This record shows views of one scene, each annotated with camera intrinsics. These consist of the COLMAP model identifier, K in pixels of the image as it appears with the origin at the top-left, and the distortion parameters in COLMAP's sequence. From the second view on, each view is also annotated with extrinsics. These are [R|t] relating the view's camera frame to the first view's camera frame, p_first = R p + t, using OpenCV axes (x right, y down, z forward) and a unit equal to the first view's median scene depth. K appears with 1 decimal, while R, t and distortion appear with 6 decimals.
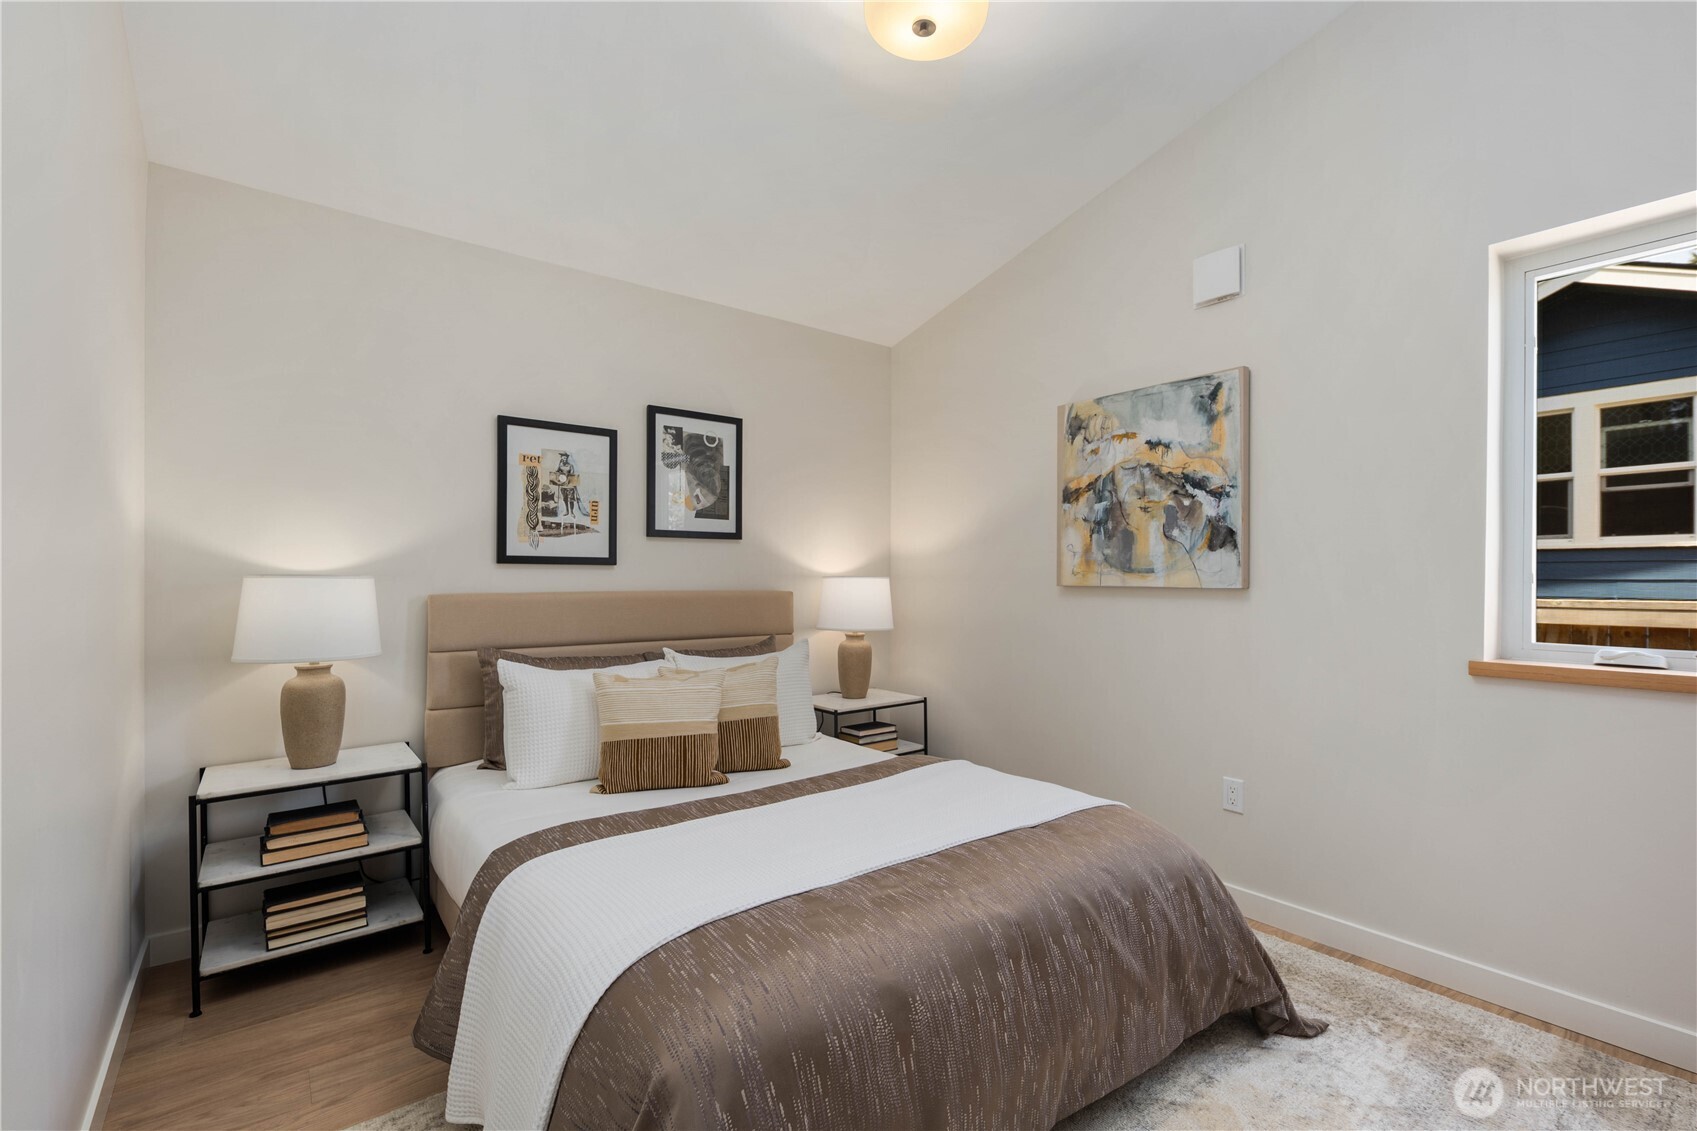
lens RADIAL K [[741.6, 0, 844.1], [0, 741.6, 599.3], [0, 0, 1]] dist [-0.000354, -0.000178]
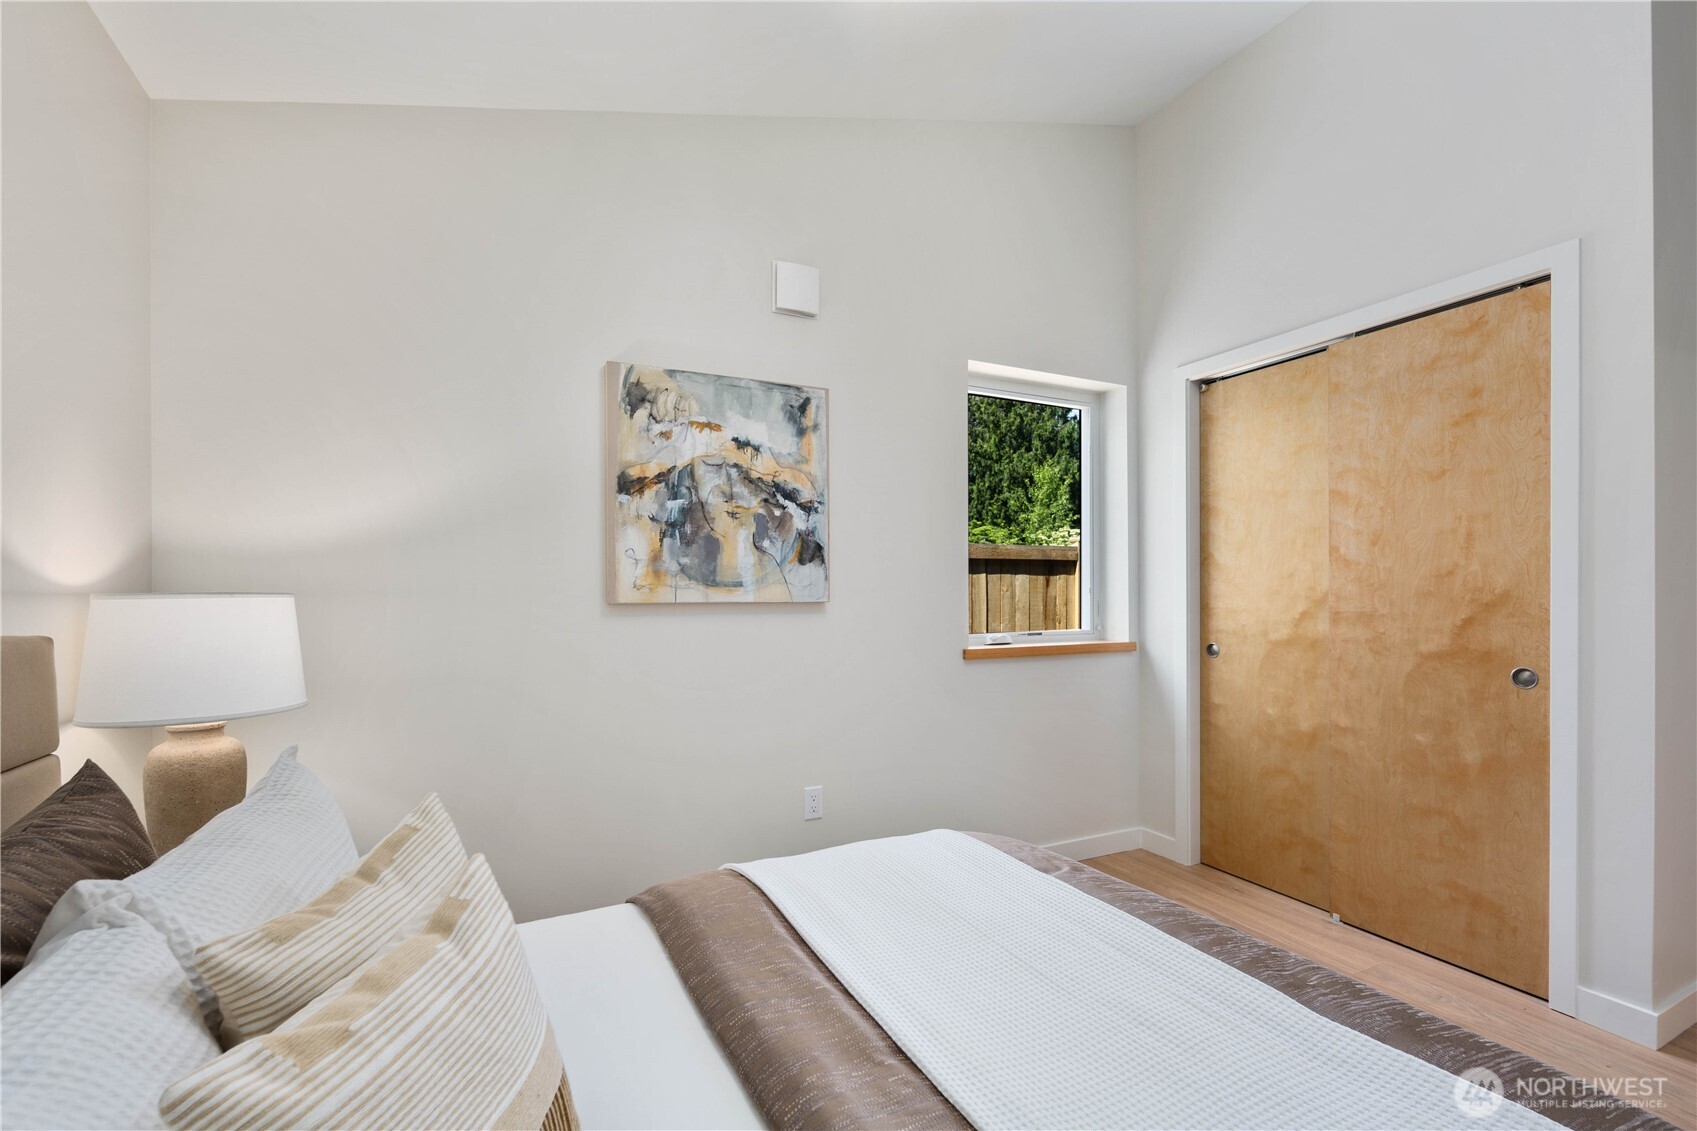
lens RADIAL K [[741.6, 0, 844.1], [0, 741.6, 599.3], [0, 0, 1]] dist [-0.000354, -0.000178]
pose [[0.205935, -0.021295, 0.978334, -0.428726], [0.029071, 0.999455, 0.015636, -0.030202], [-0.978134, 0.025222, 0.206442, 0.681677]]
